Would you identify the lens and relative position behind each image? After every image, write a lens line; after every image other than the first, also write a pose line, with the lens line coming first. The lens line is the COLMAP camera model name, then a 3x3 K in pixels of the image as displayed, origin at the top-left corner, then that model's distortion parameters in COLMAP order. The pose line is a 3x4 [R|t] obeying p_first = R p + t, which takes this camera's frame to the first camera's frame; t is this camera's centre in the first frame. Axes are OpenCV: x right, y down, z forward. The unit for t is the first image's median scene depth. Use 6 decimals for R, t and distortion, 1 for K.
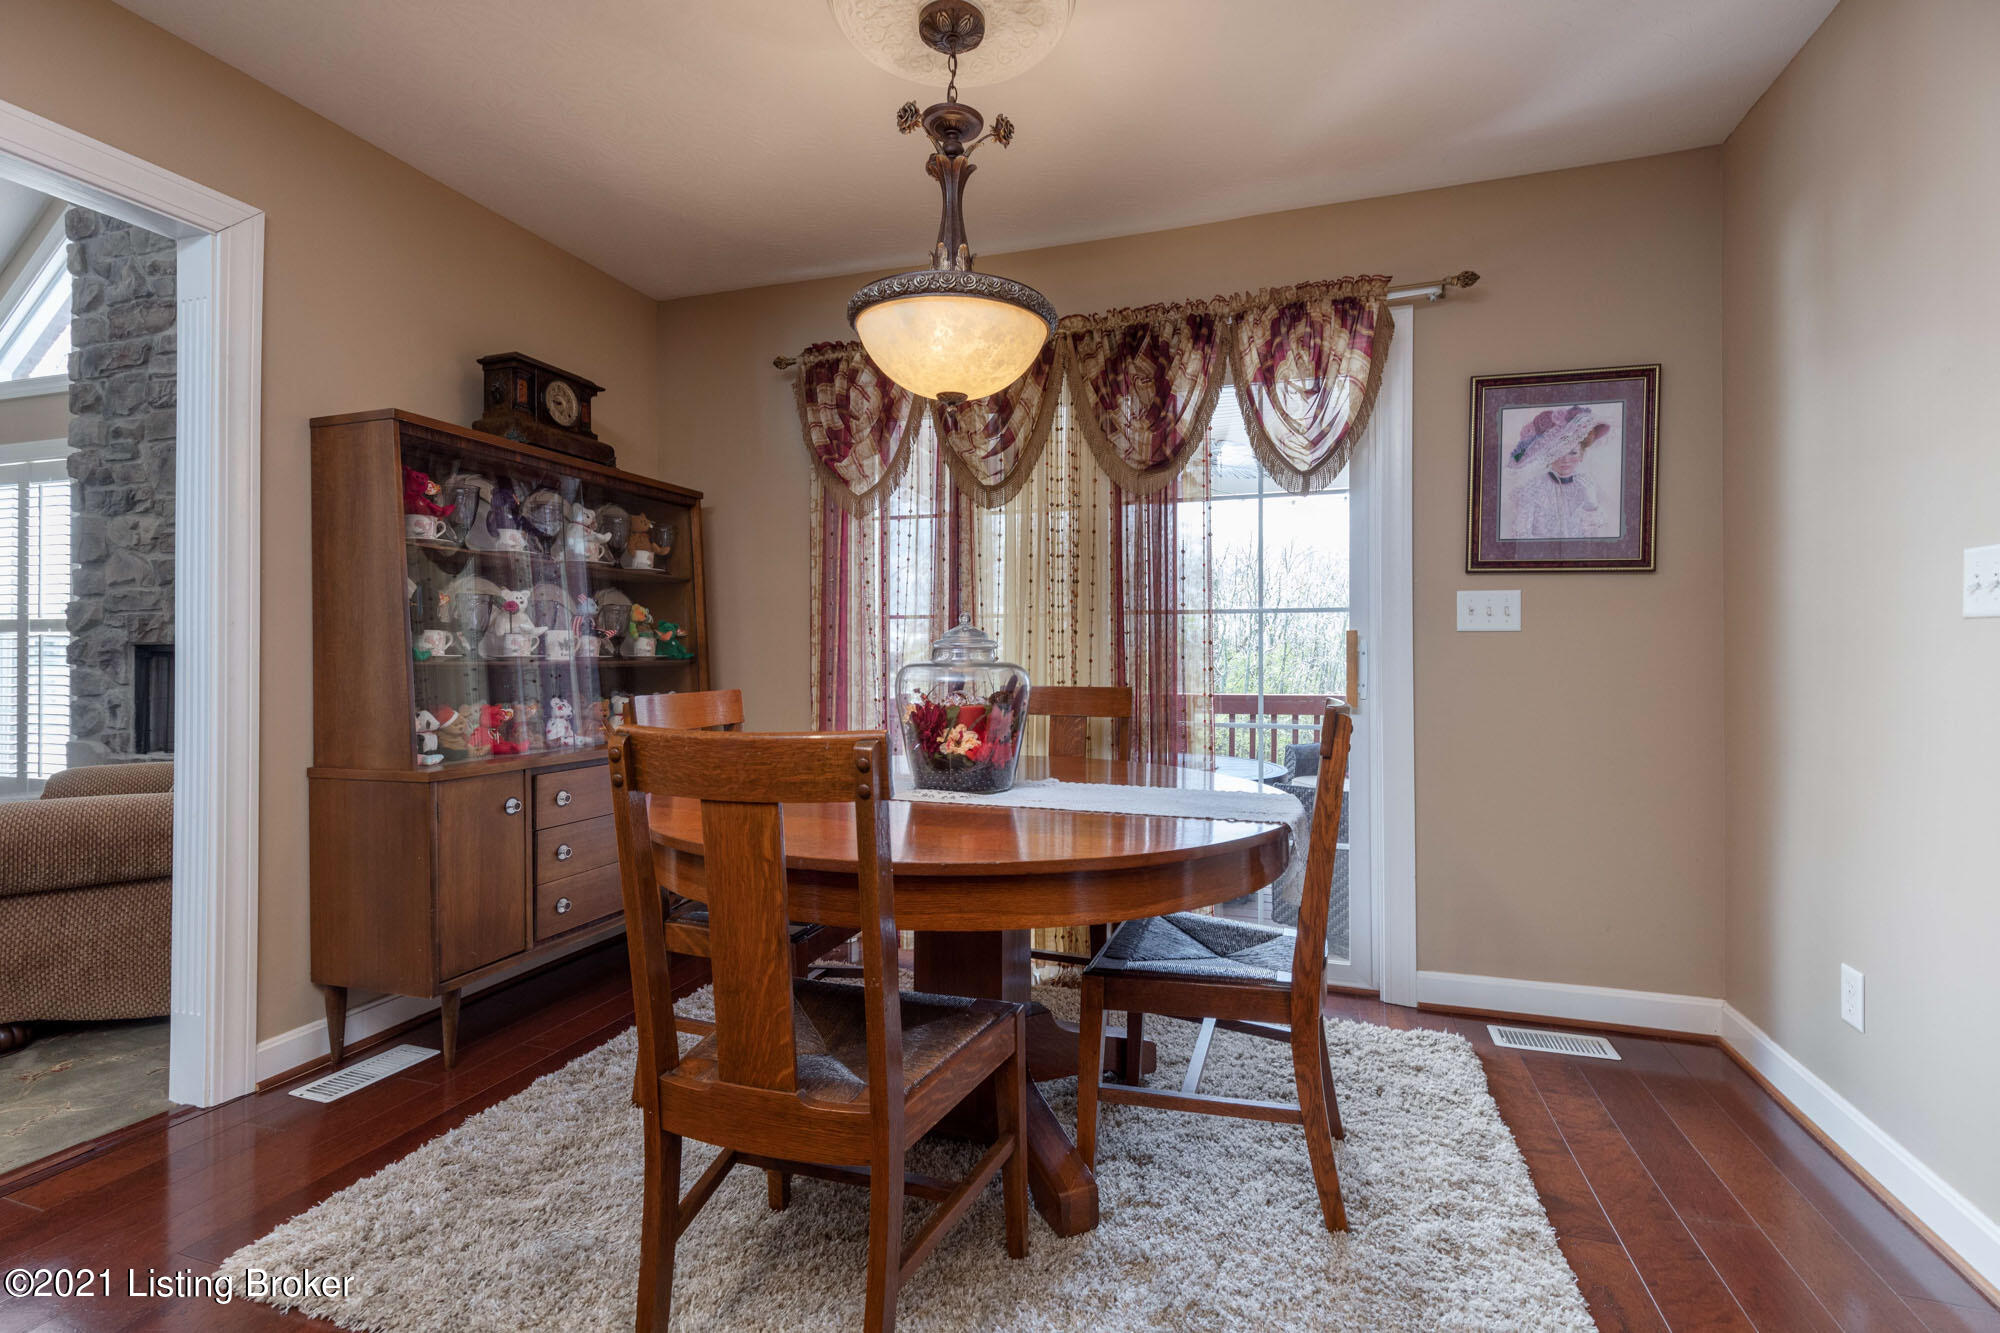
lens RADIAL K [[897.9, 0, 1004.9], [0, 897.9, 663.8], [0, 0, 1]] dist [0.005735, 0.000182]
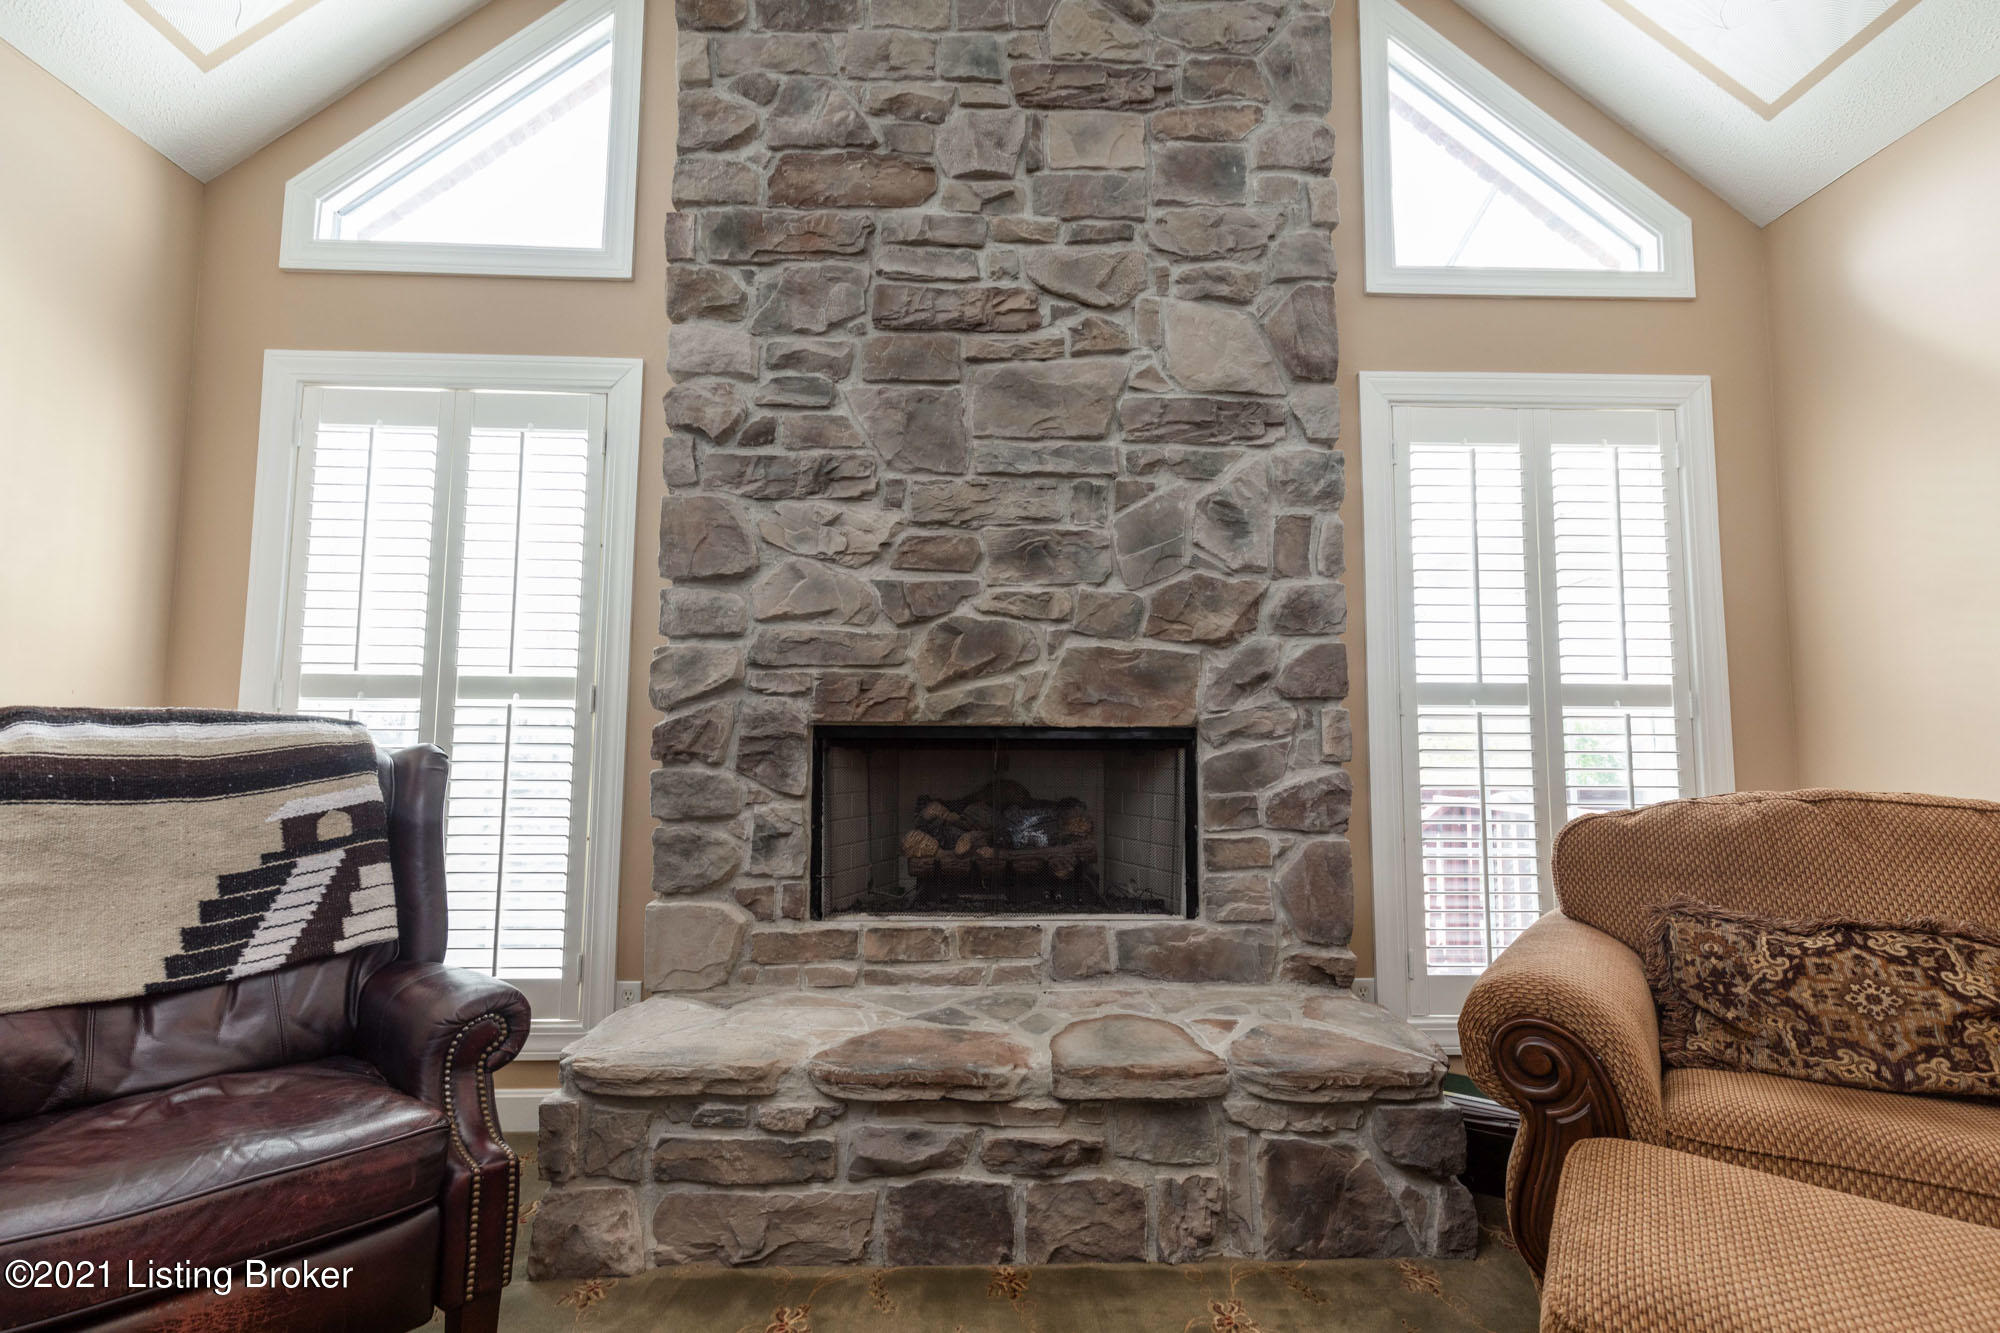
lens RADIAL K [[897.9, 0, 1010.0], [0, 897.9, 664.0], [0, 0, 1]] dist [0.005735, 0.000182]
pose [[0.942715, 0.026706, 0.332527, -1.042601], [0.000091, 0.996770, -0.080311, -0.014267], [-0.333598, 0.075740, 0.939668, 0.427067]]
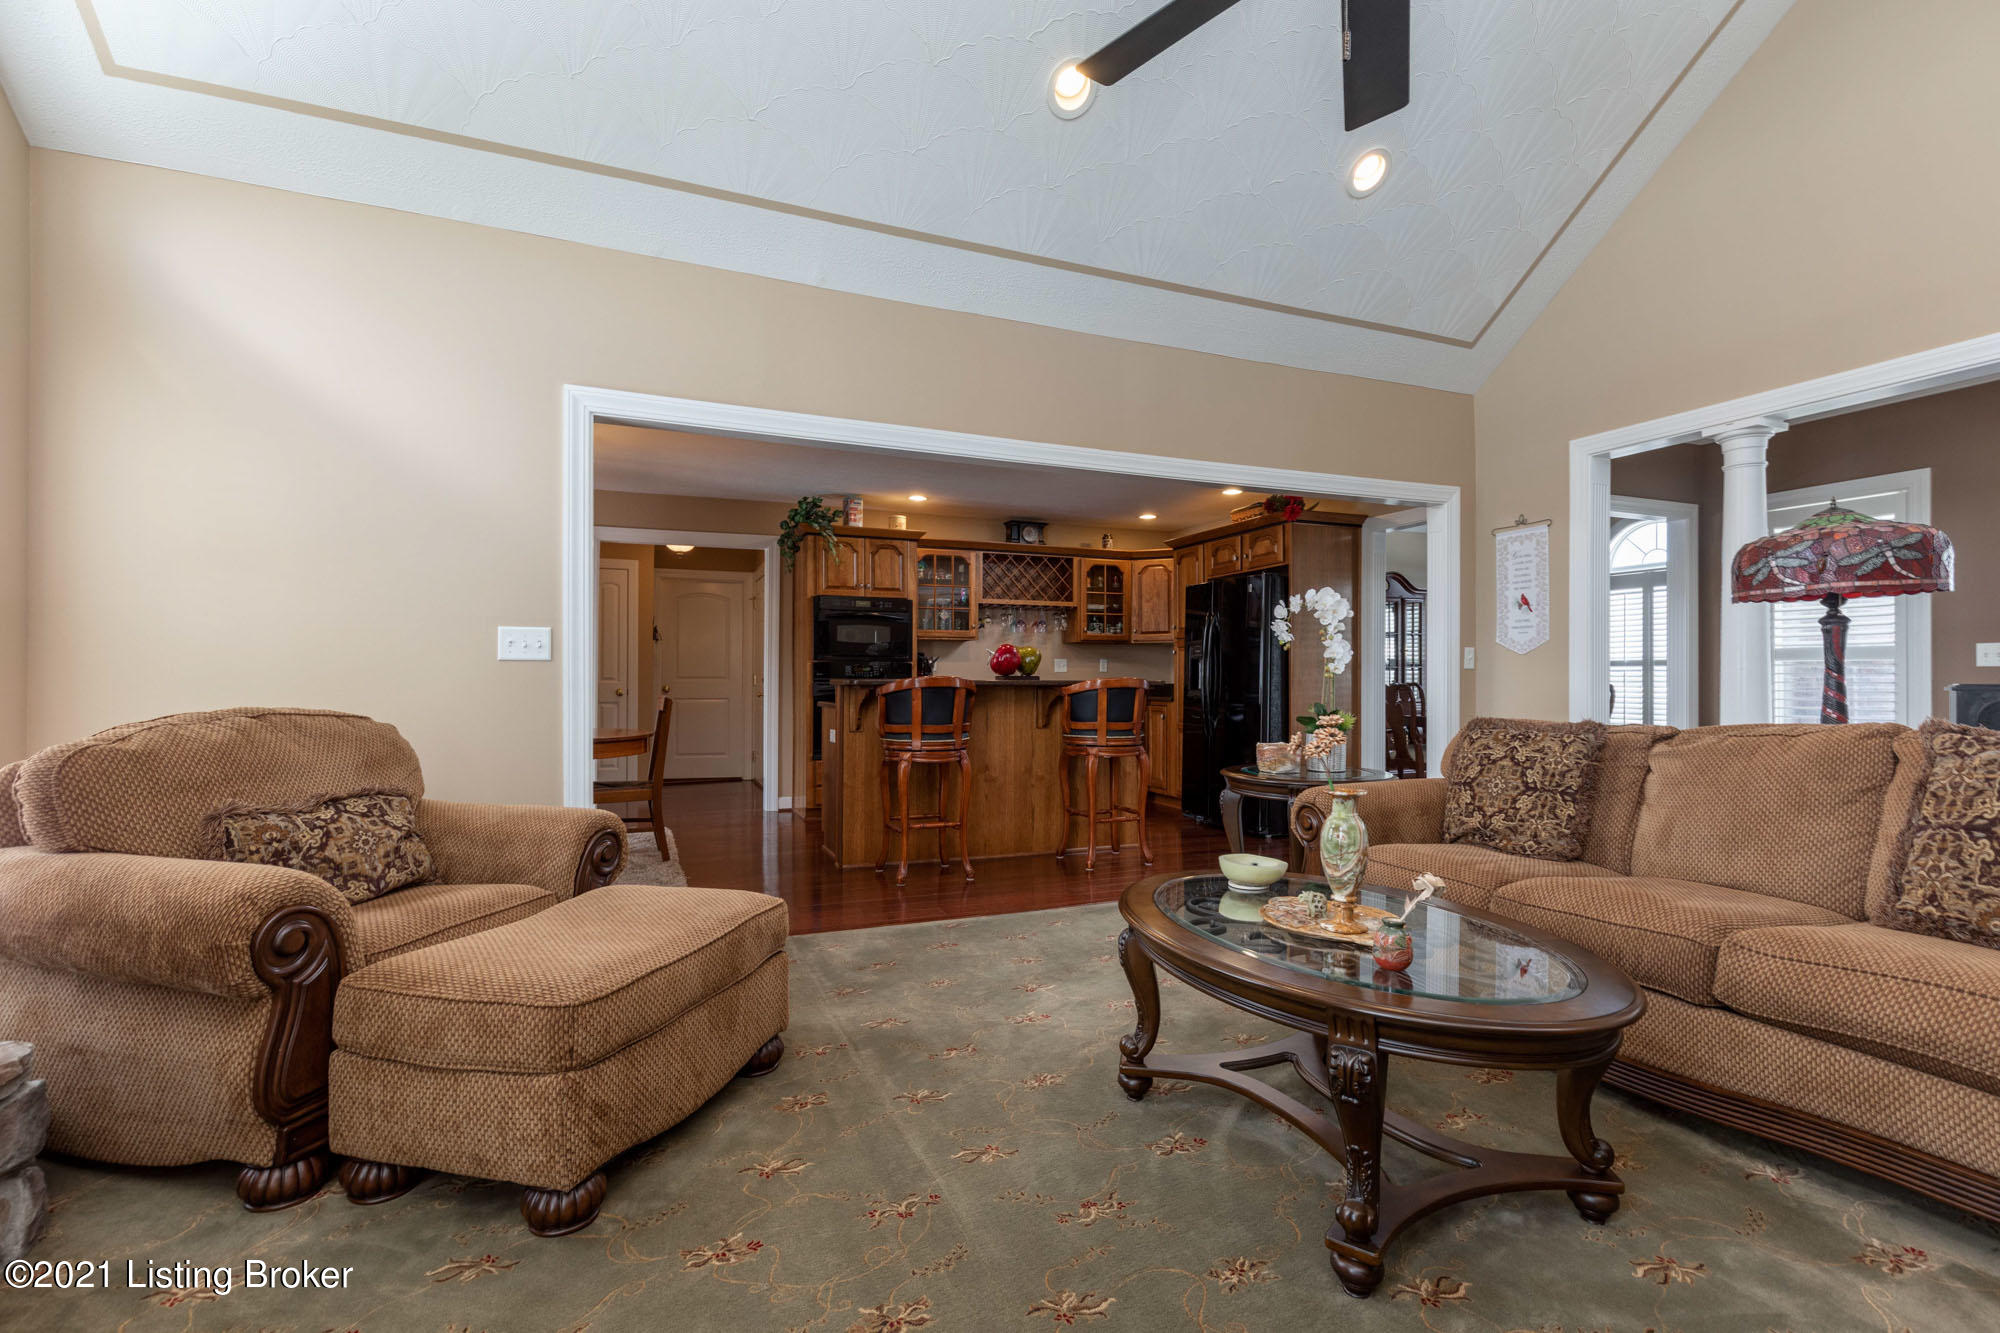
lens RADIAL K [[897.9, 0, 1006.2], [0, 897.9, 673.7], [0, 0, 1]] dist [0.005735, 0.000182]
pose [[-0.647630, -0.001237, 0.761954, -1.204167], [-0.007161, 0.999964, -0.004464, -0.011635], [-0.761921, -0.008348, -0.647616, 0.651799]]
